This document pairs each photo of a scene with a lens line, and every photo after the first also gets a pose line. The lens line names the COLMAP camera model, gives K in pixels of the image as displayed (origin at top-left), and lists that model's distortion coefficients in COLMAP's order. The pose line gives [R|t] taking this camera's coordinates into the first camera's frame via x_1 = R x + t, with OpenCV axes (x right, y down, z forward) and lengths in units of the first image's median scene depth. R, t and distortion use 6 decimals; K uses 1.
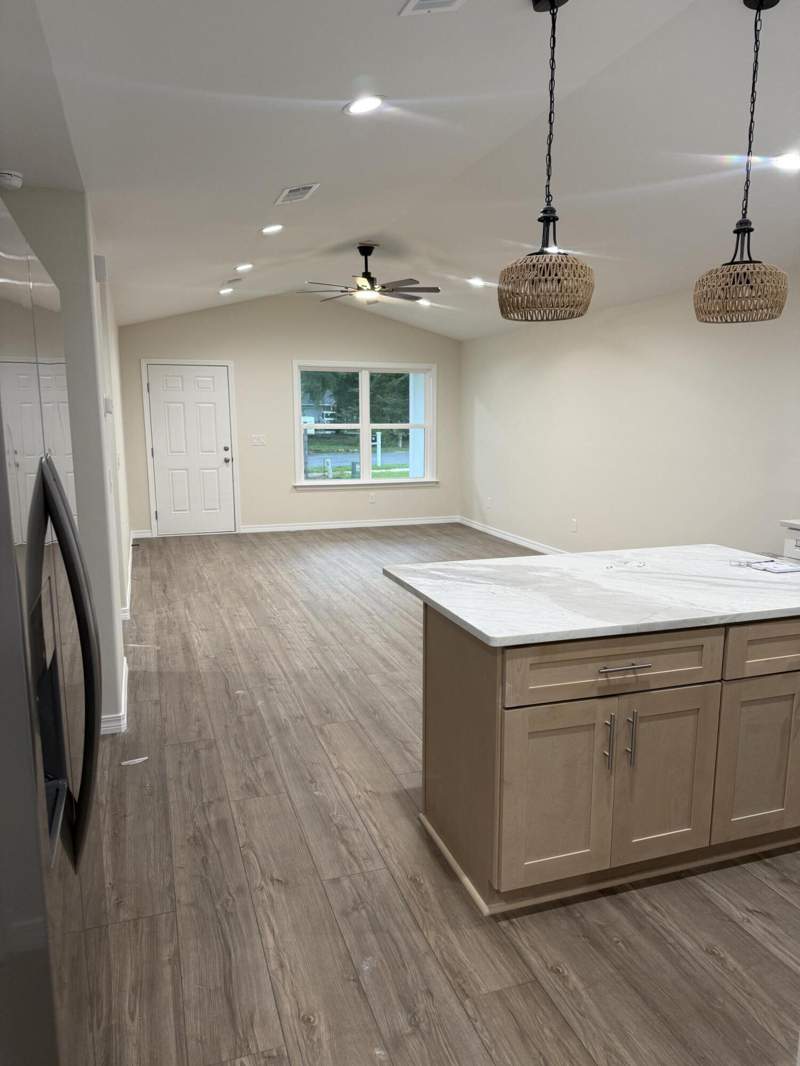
lens RADIAL K [[745.3, 0, 400.0], [0, 745.3, 533.0], [0, 0, 1]] dist [0.075684, -0.064369]
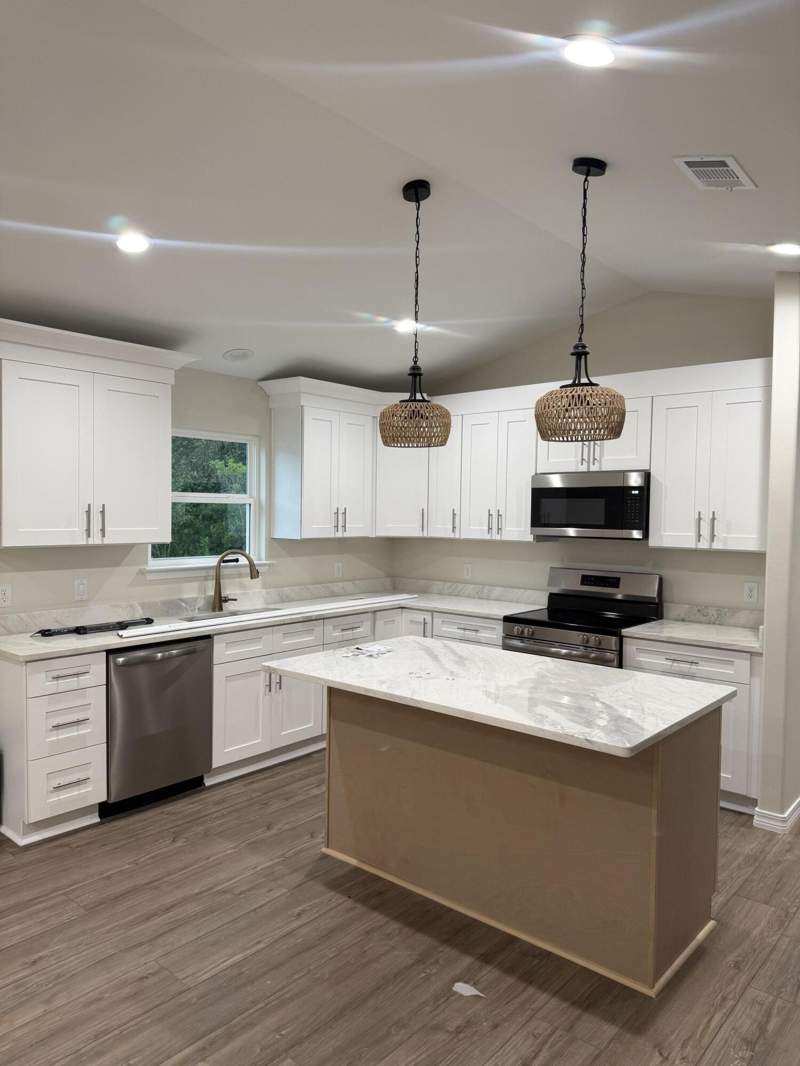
lens RADIAL K [[745.3, 0, 400.0], [0, 745.3, 533.0], [0, 0, 1]] dist [0.075684, -0.064369]
pose [[-0.502718, -0.036173, 0.863694, -0.320266], [0.125065, 0.985569, 0.114072, -0.159173], [-0.855356, 0.165364, -0.490939, 0.909775]]
